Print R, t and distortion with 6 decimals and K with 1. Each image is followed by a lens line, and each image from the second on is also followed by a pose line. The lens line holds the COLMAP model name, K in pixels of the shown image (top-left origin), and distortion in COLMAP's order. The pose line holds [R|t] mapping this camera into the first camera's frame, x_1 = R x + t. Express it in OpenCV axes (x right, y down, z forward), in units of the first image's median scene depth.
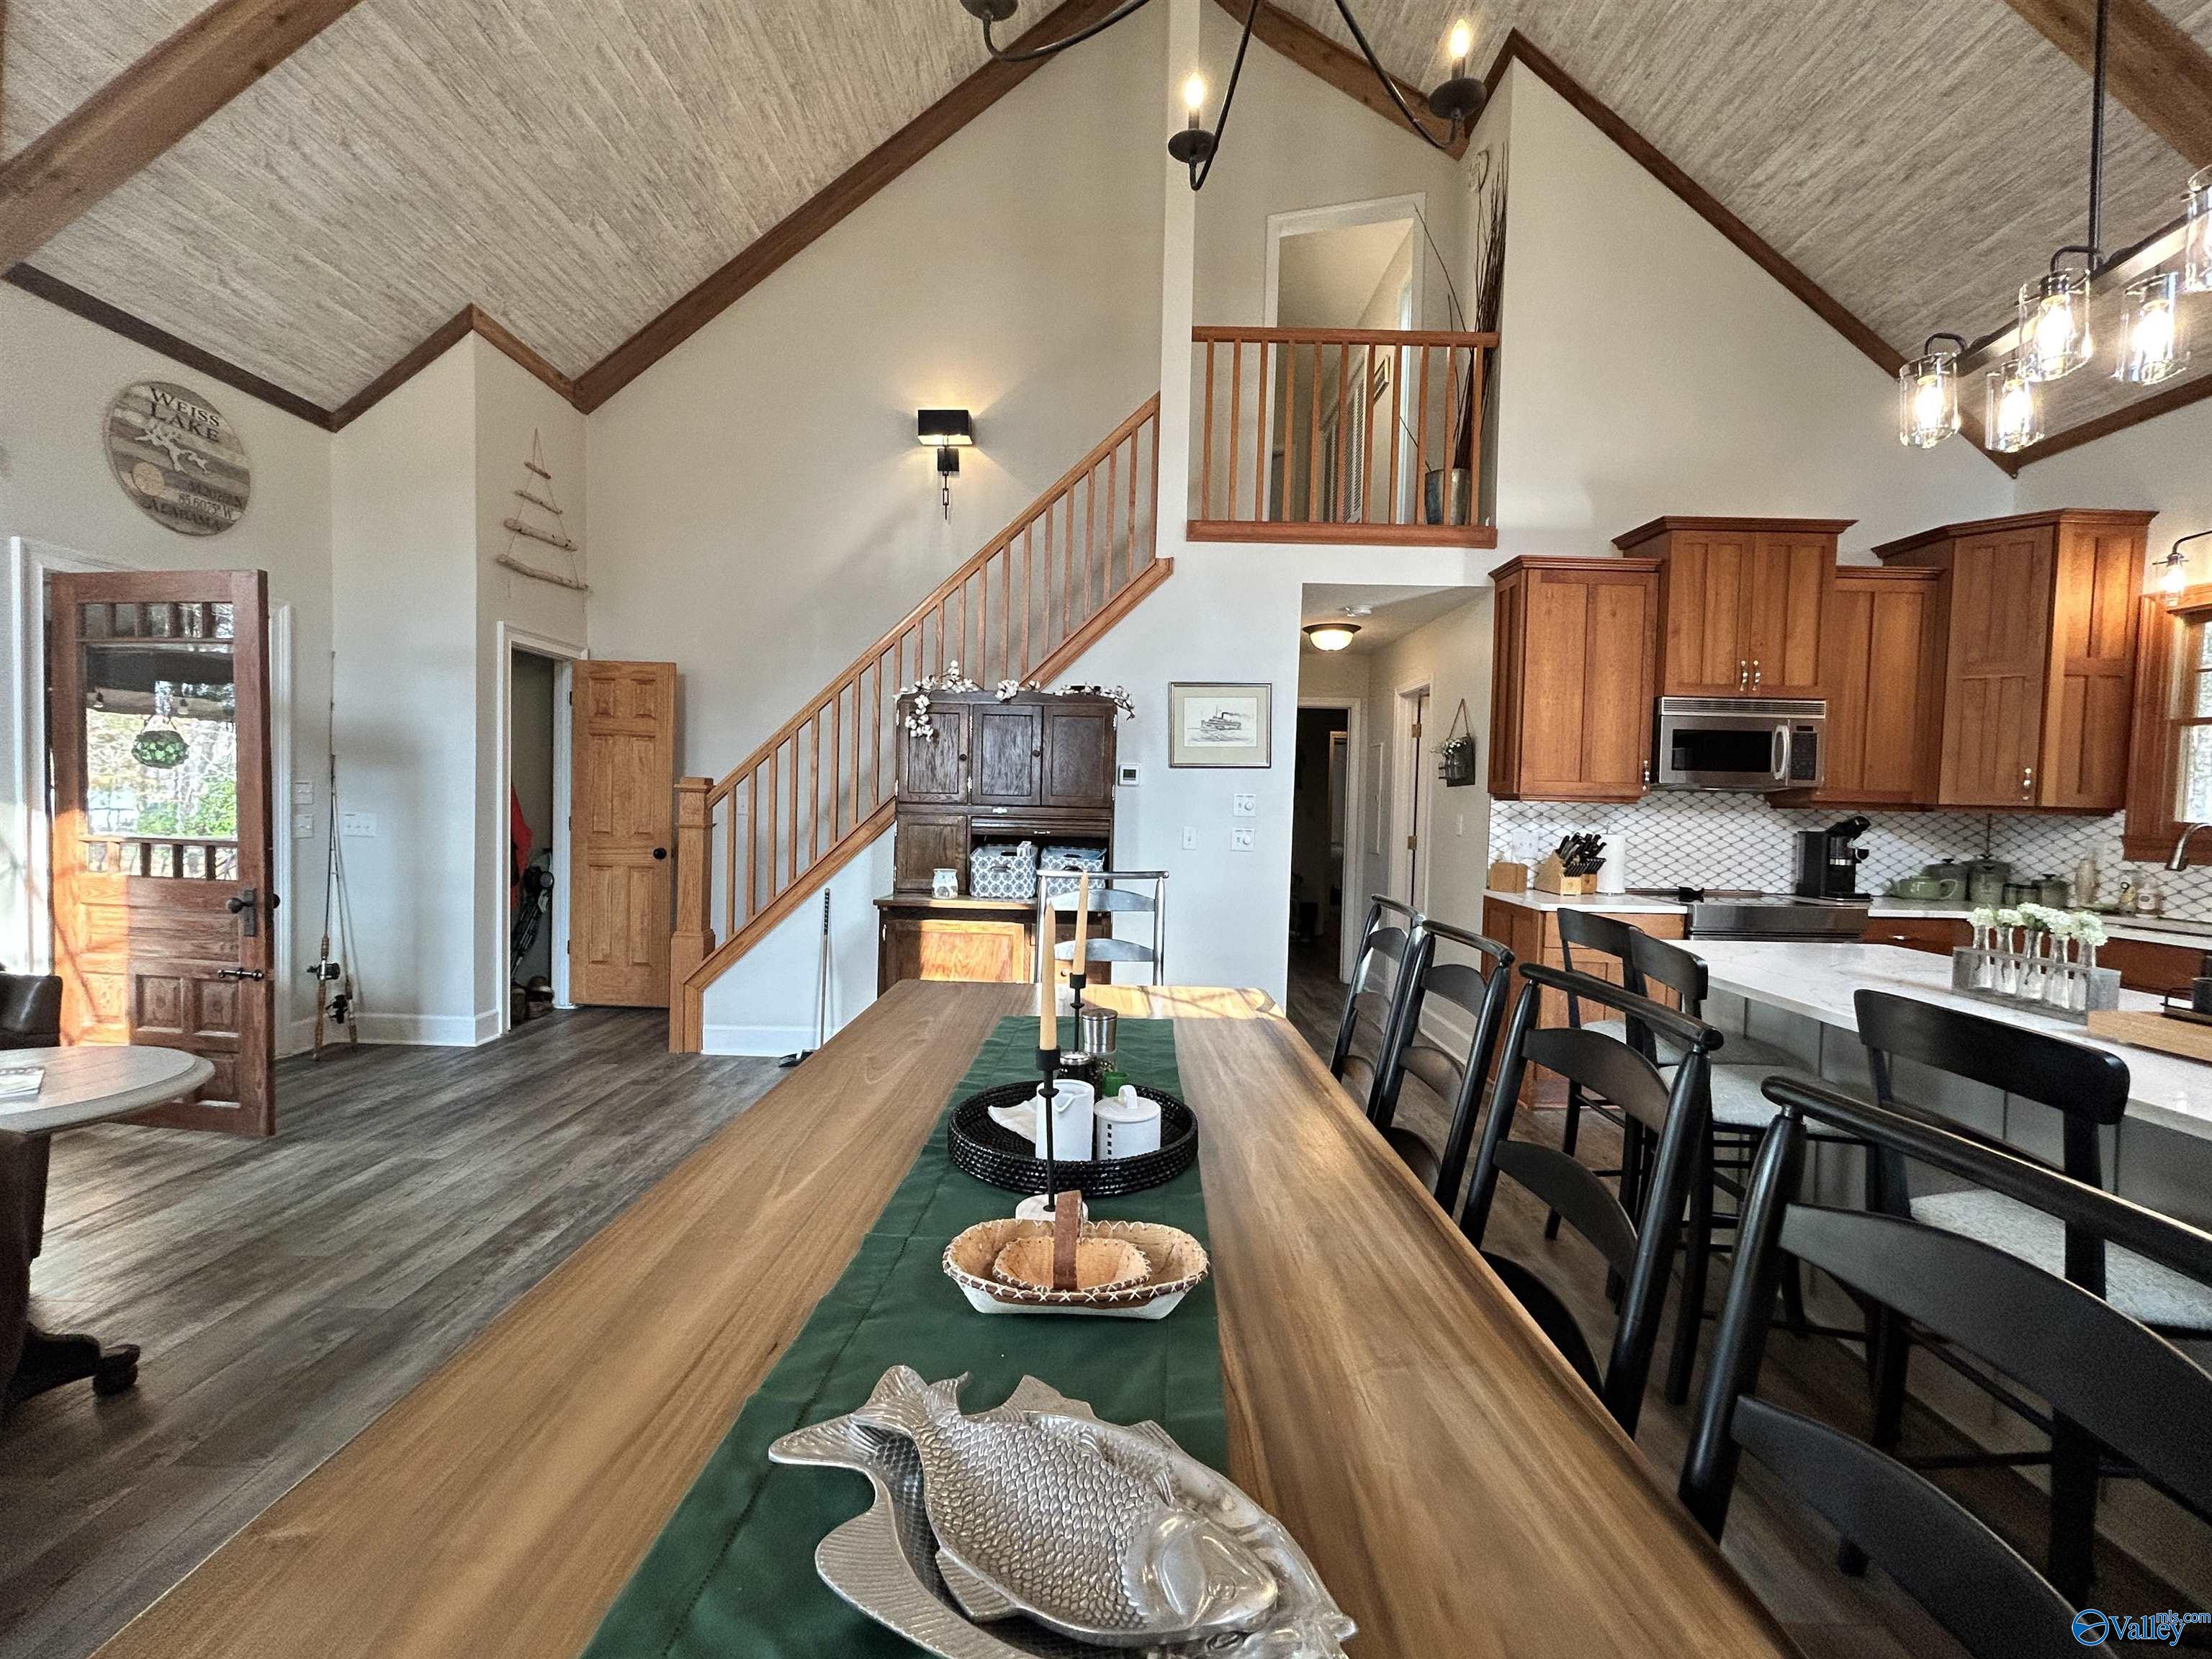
lens RADIAL K [[930.2, 0, 1101.6], [0, 930.2, 832.6], [0, 0, 1]] dist [-0.003729, 0.000848]
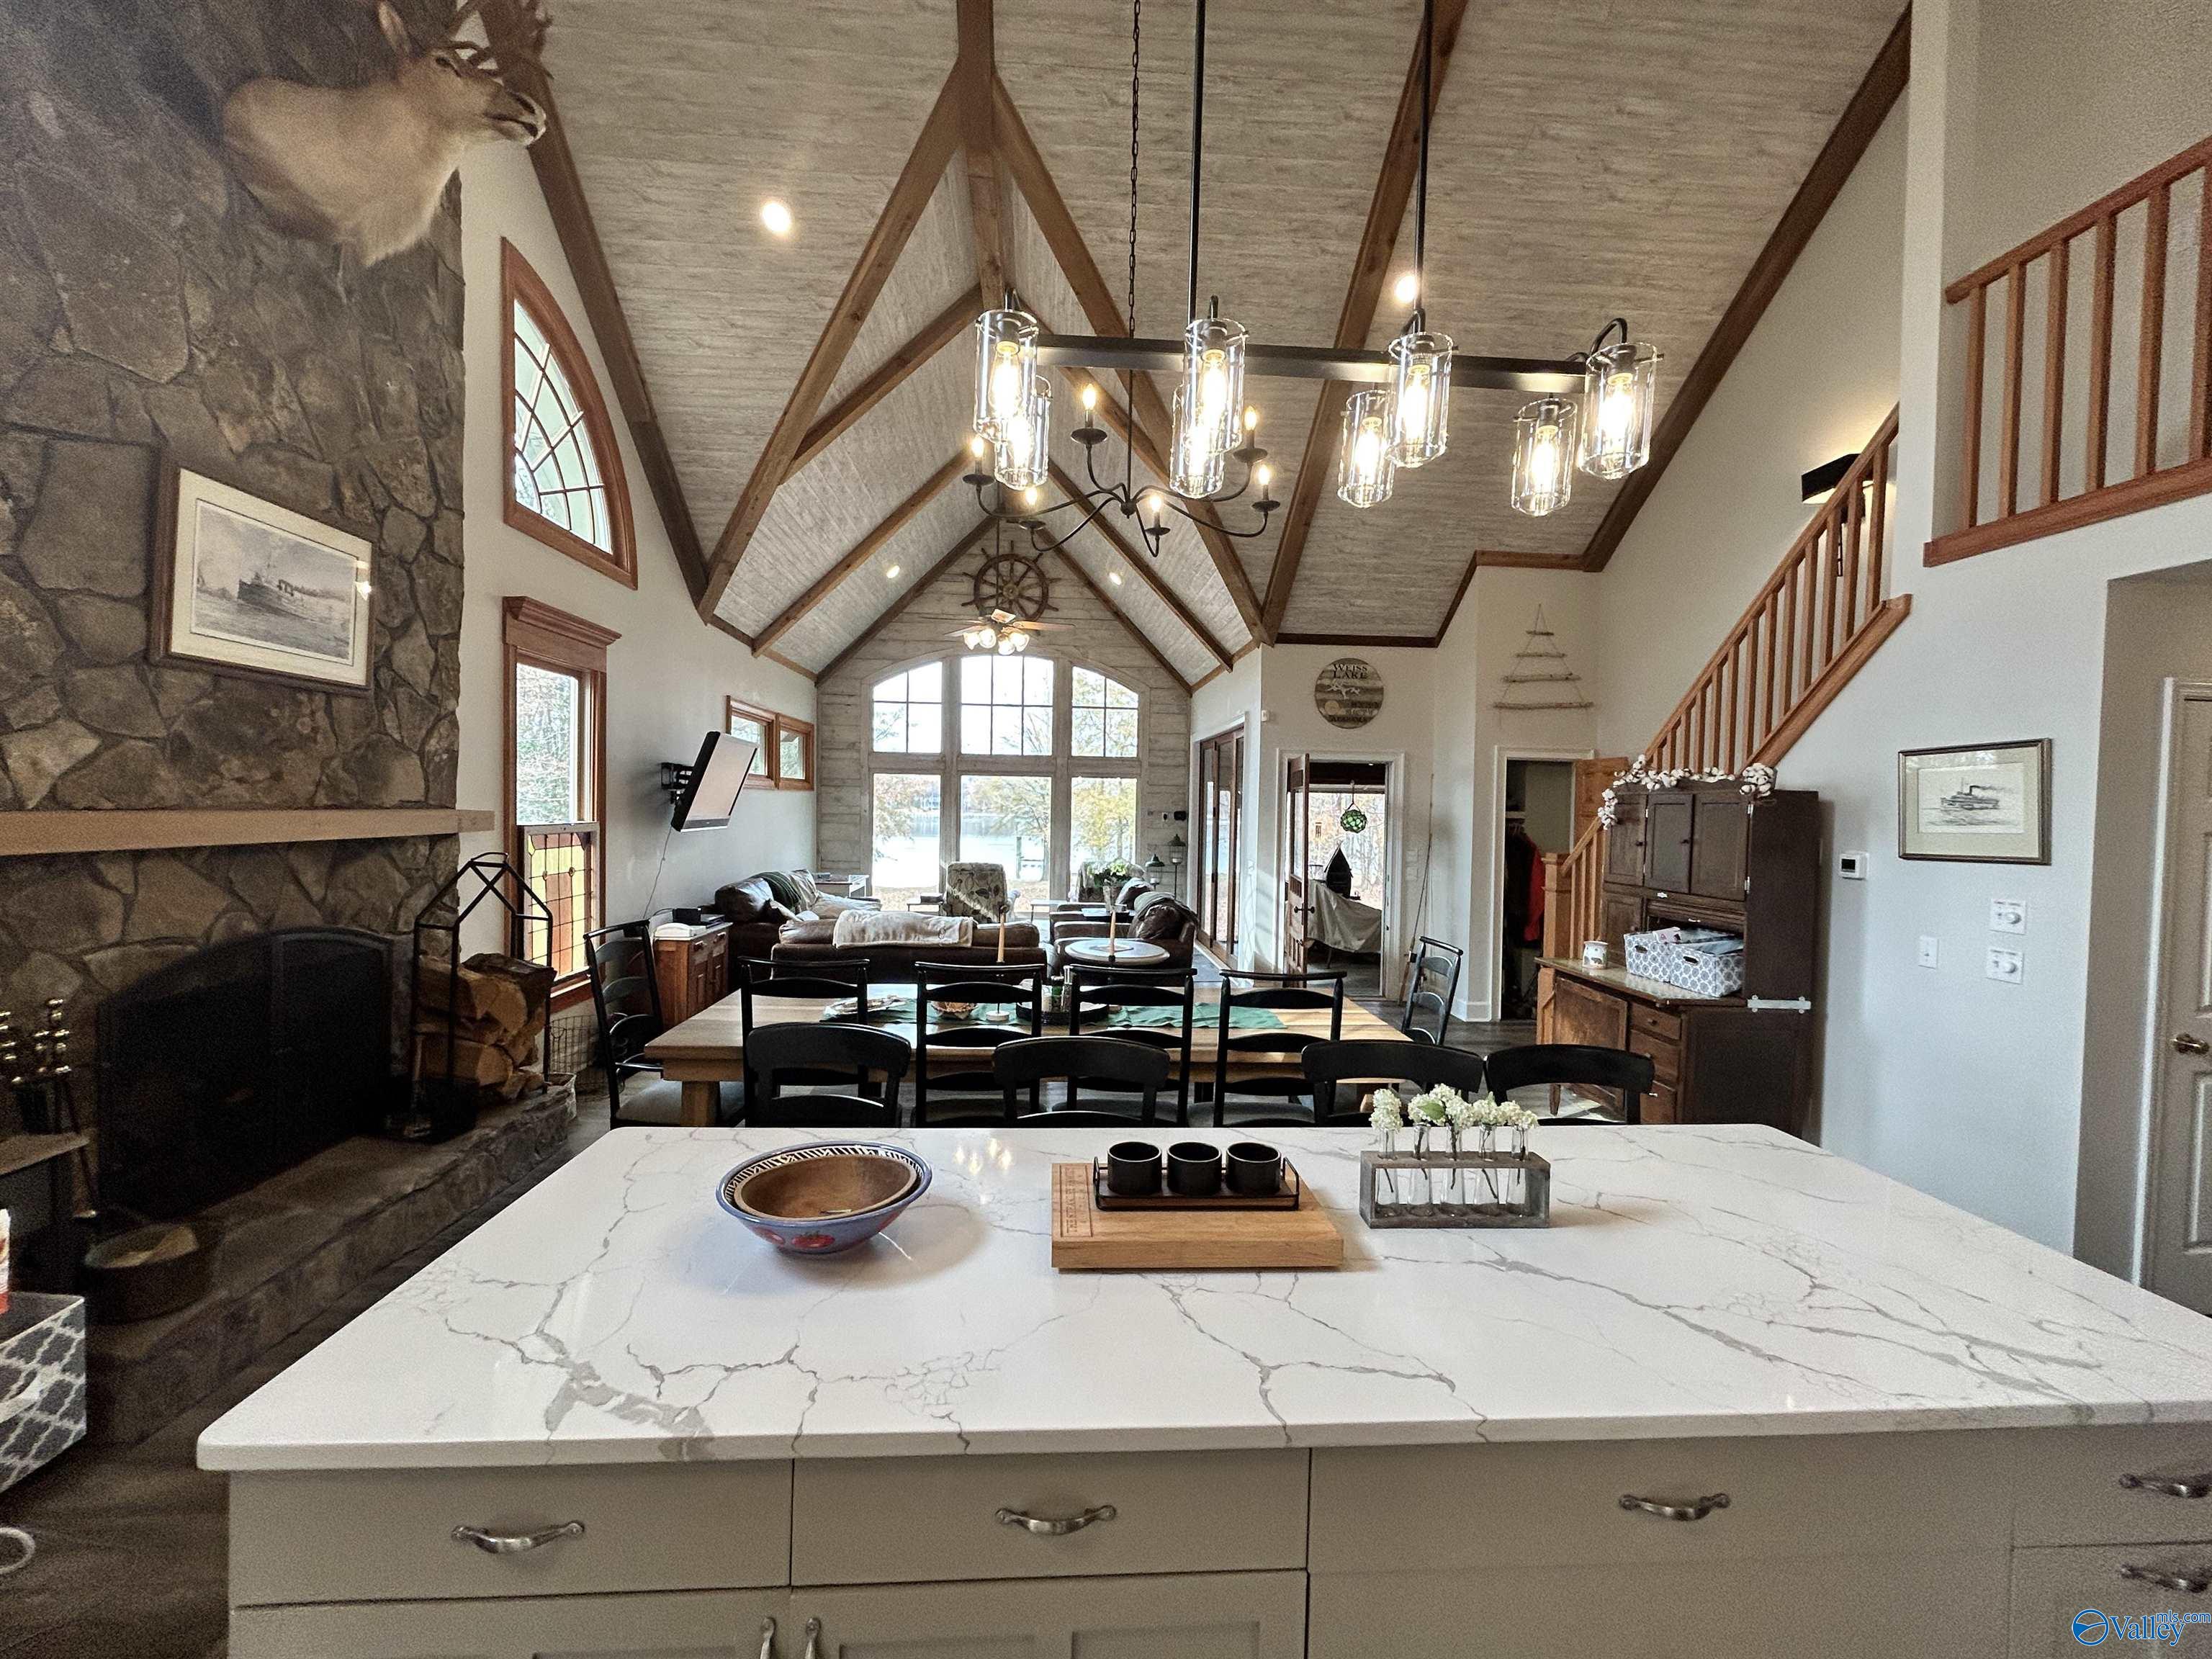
lens RADIAL K [[891.6, 0, 1113.4], [0, 891.6, 827.9], [0, 0, 1]] dist [-0.001687, 0.000285]
pose [[0.085477, 0.002451, -0.996337, 0.770573], [-0.053597, 0.998560, -0.002141, -0.059005], [0.994897, 0.053583, 0.085486, 0.272761]]
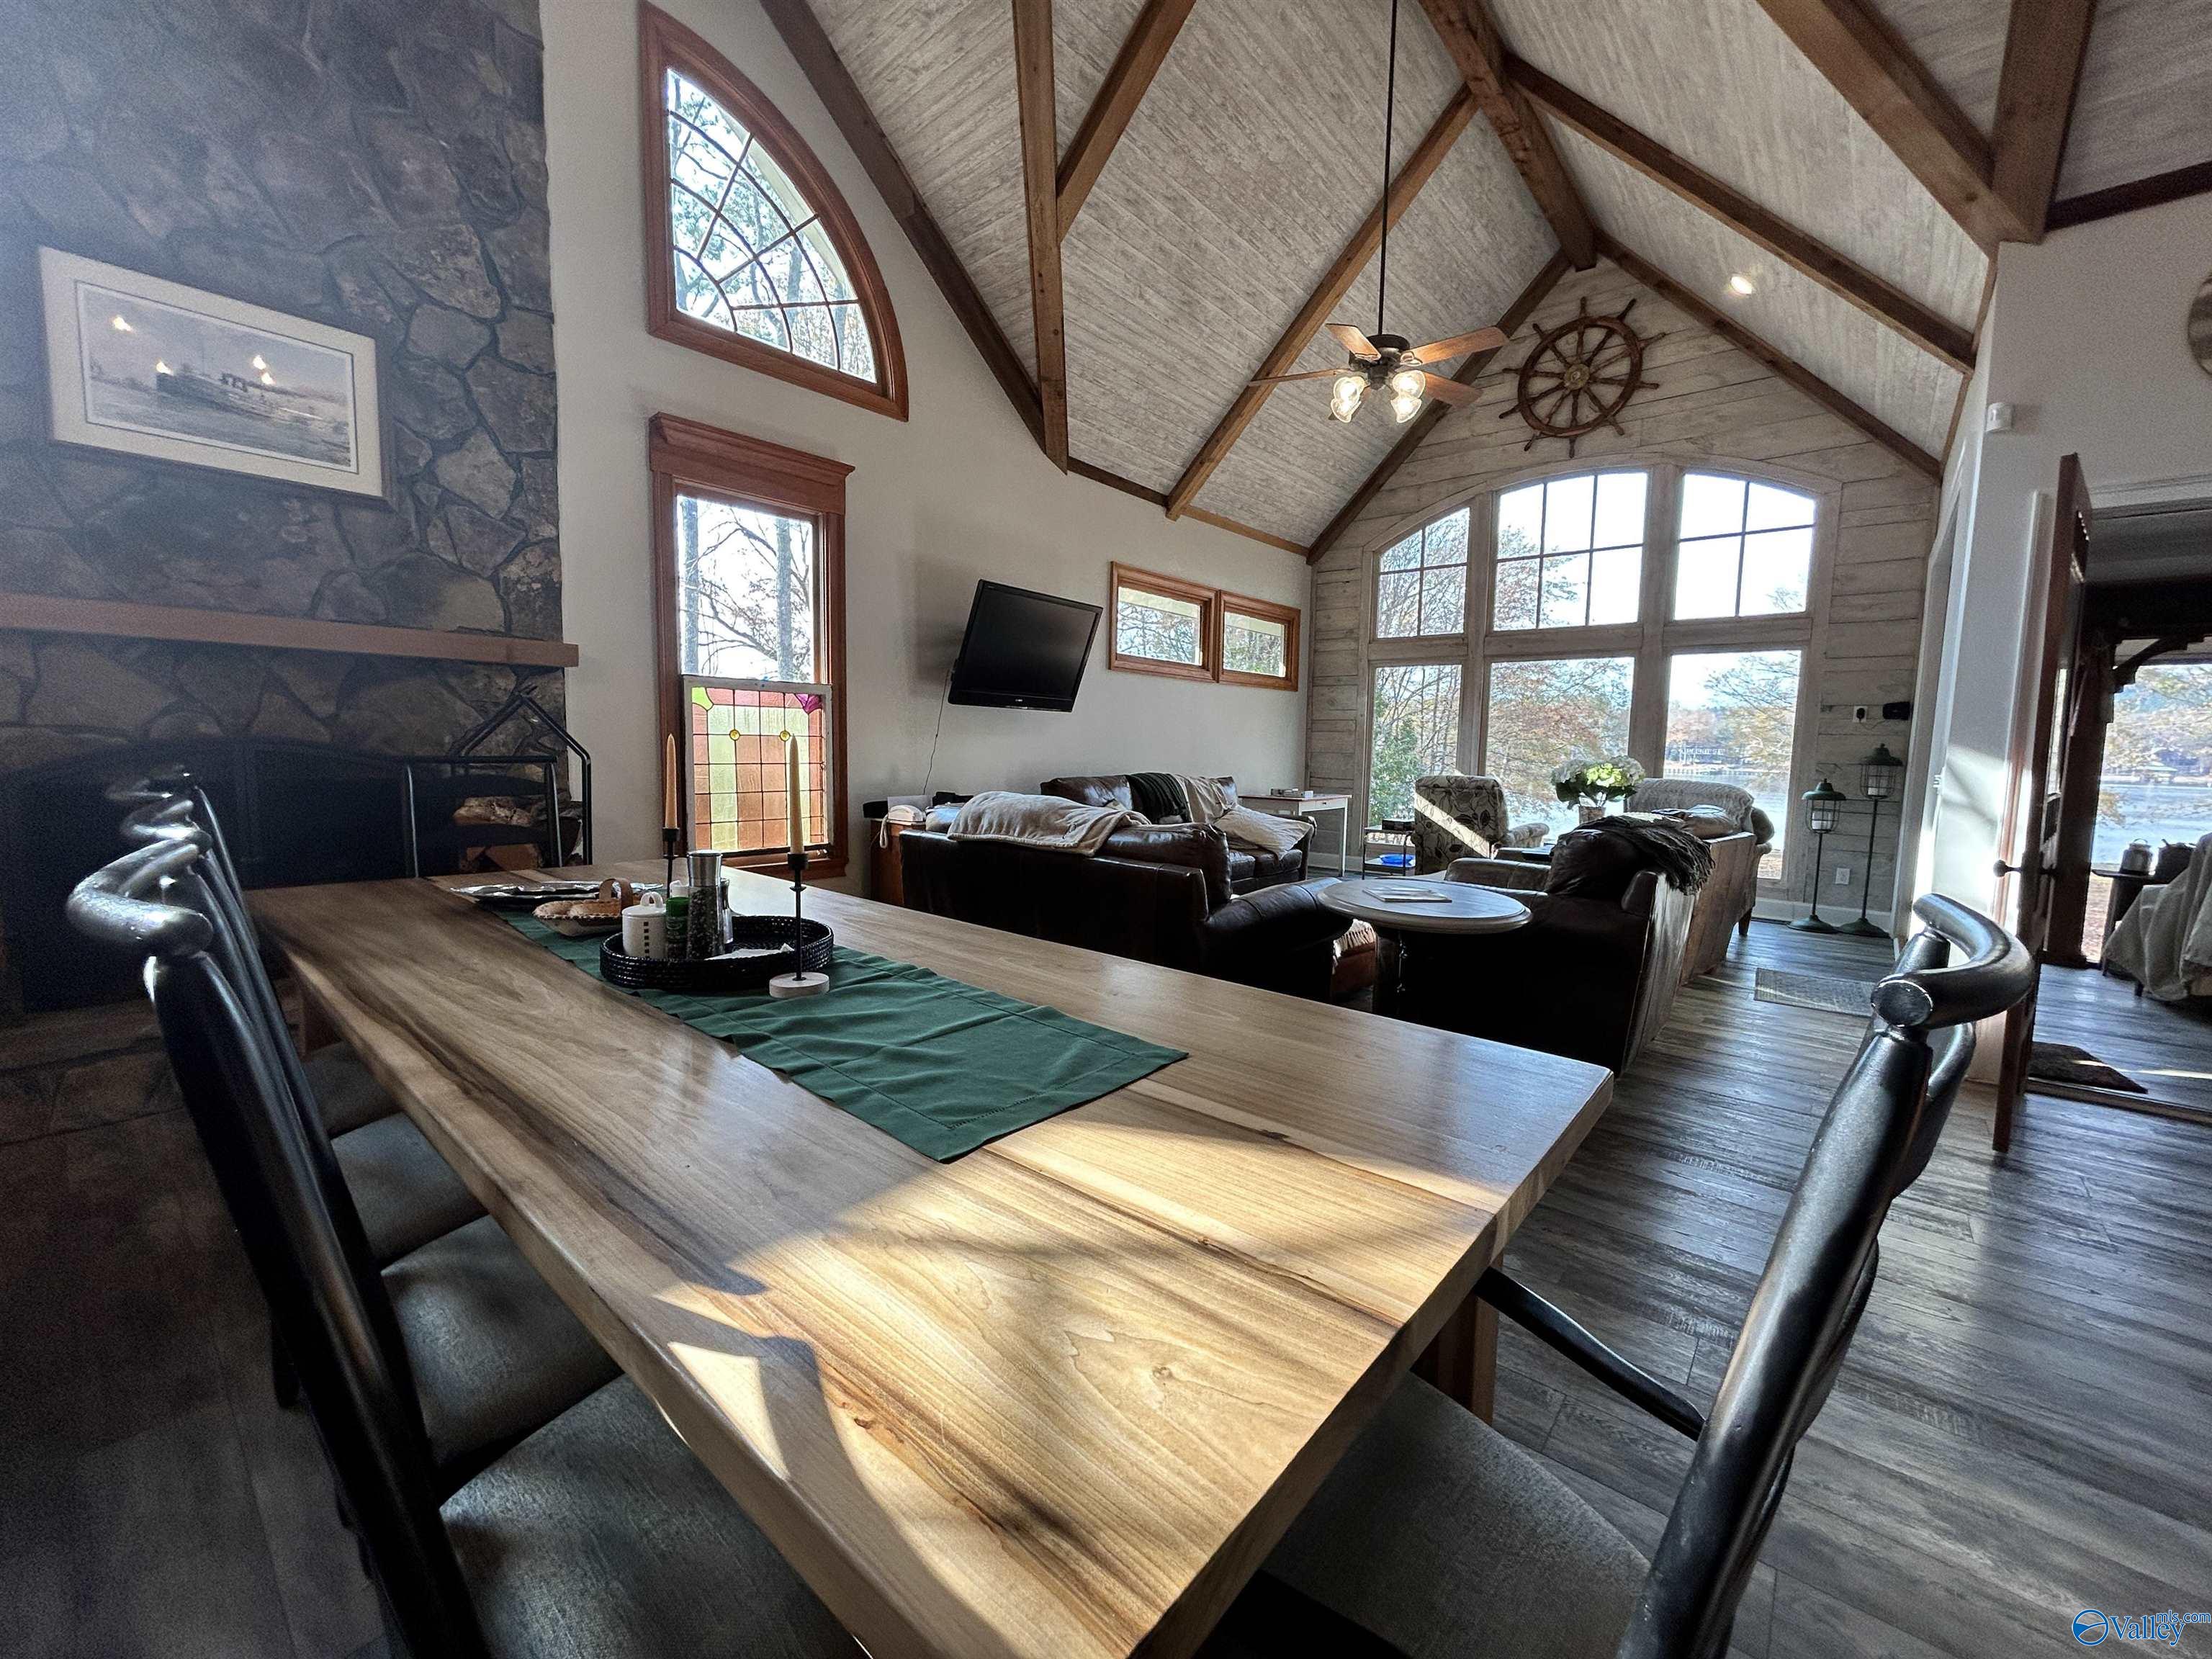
lens RADIAL K [[891.6, 0, 1104.1], [0, 891.6, 827.8], [0, 0, 1]] dist [-0.001687, 0.000285]
pose [[-0.647654, 0.034502, -0.761153, 0.158282], [-0.064206, 0.992950, 0.099641, 0.007943], [0.759224, 0.113404, -0.640873, 0.627278]]
